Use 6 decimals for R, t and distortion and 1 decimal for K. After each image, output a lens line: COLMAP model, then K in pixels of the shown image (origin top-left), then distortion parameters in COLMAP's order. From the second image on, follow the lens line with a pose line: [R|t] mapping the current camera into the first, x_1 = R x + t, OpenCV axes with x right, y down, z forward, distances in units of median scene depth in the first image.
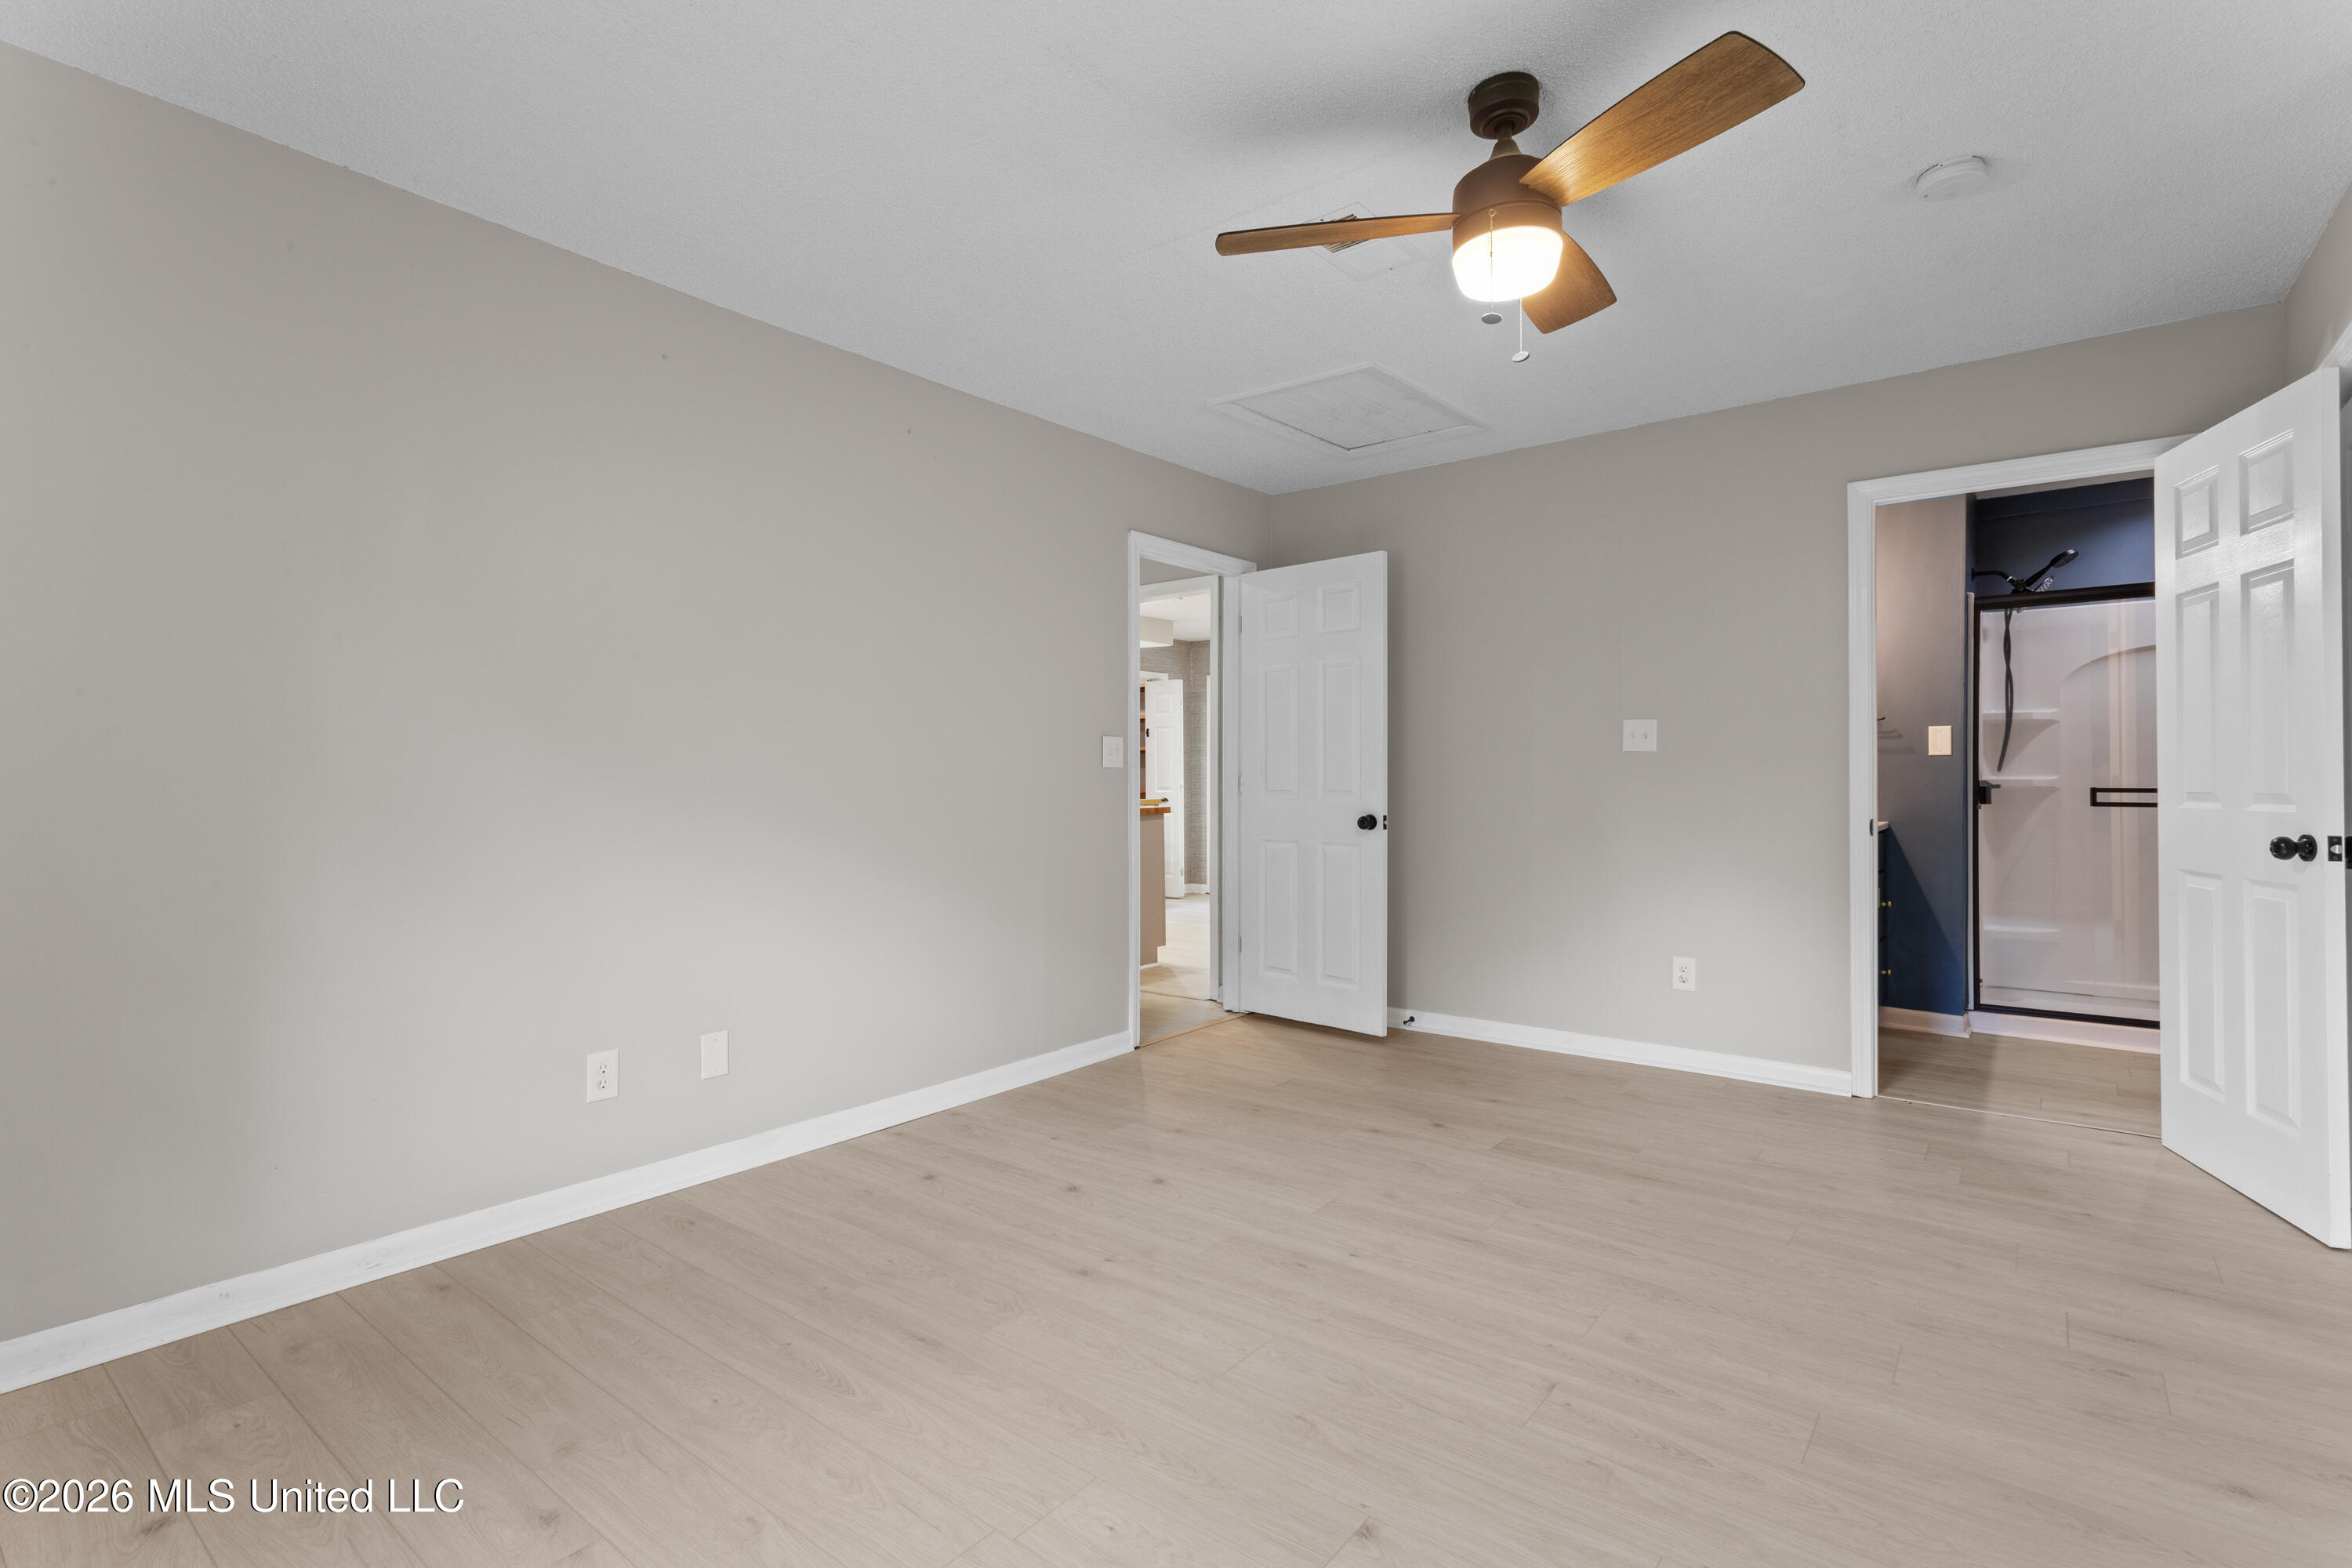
lens RADIAL K [[1112.6, 0, 1176.0], [0, 1112.6, 784.0], [0, 0, 1]] dist [0.001268, 0.000720]
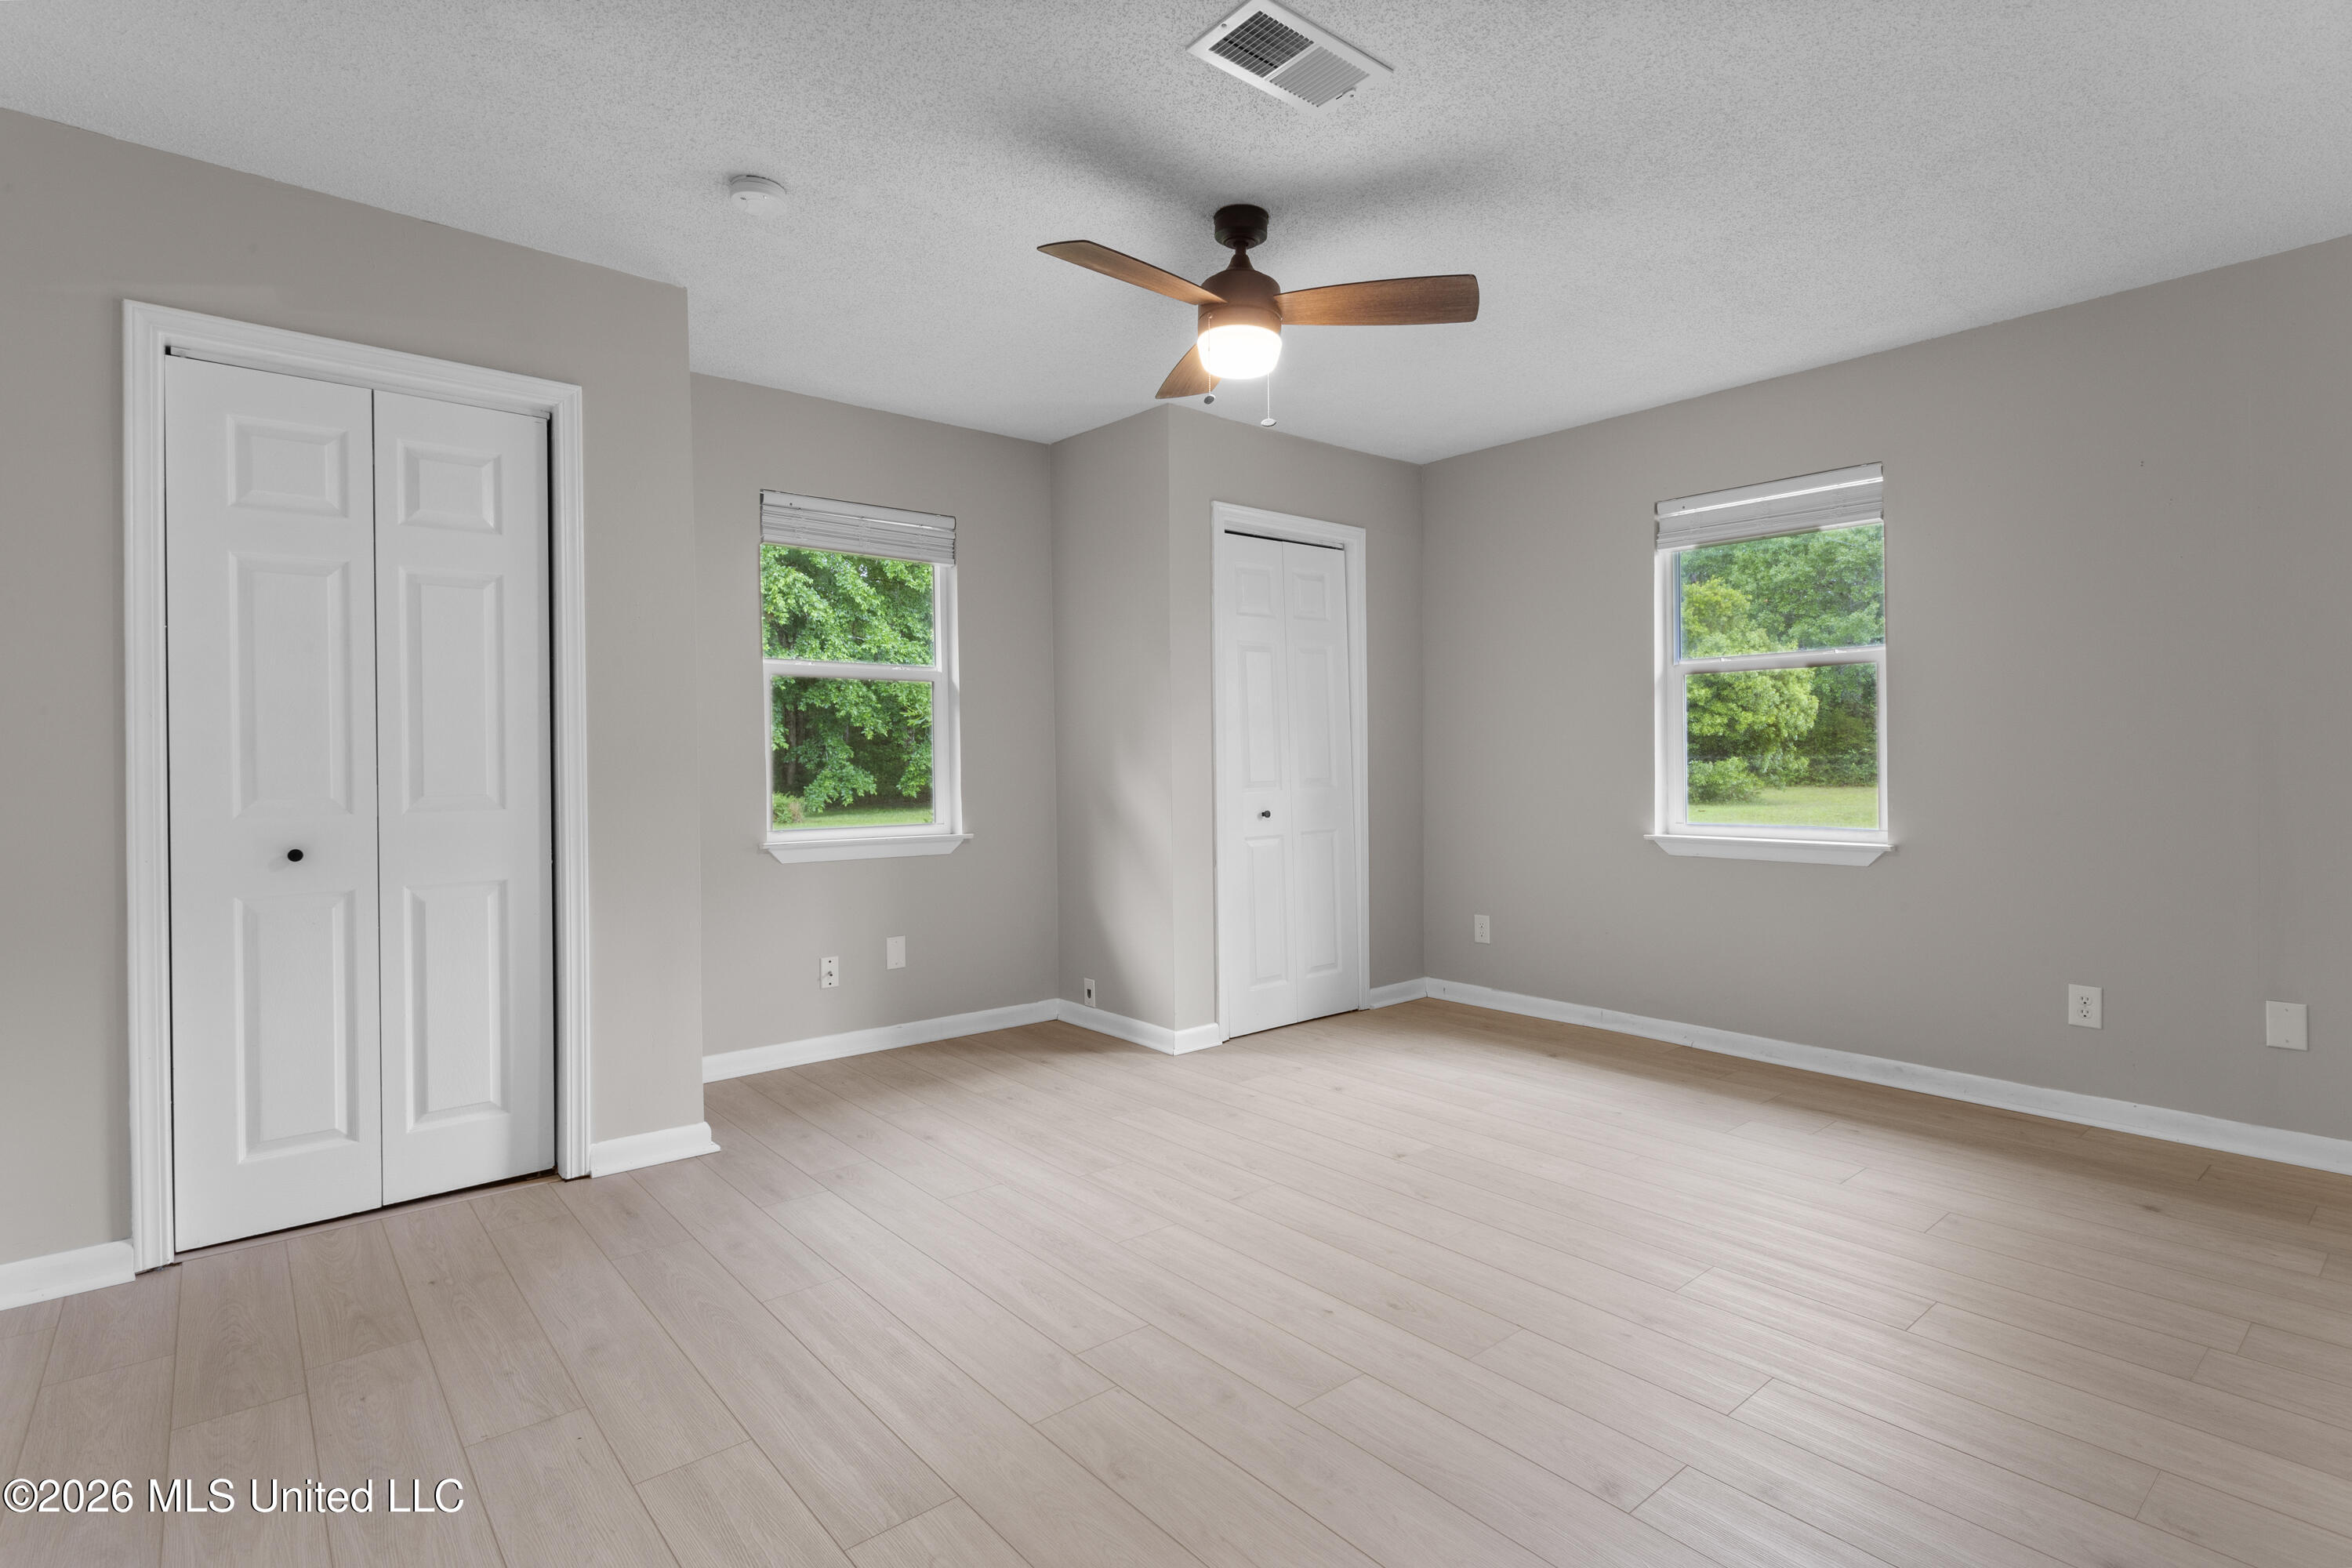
lens RADIAL K [[1112.6, 0, 1176.0], [0, 1112.6, 784.0], [0, 0, 1]] dist [0.001268, 0.000720]
pose [[-0.978585, 0.007314, 0.205711, 0.099650], [0.011272, 0.999773, 0.018072, -0.003066], [-0.205532, 0.020004, -0.978446, 1.959189]]
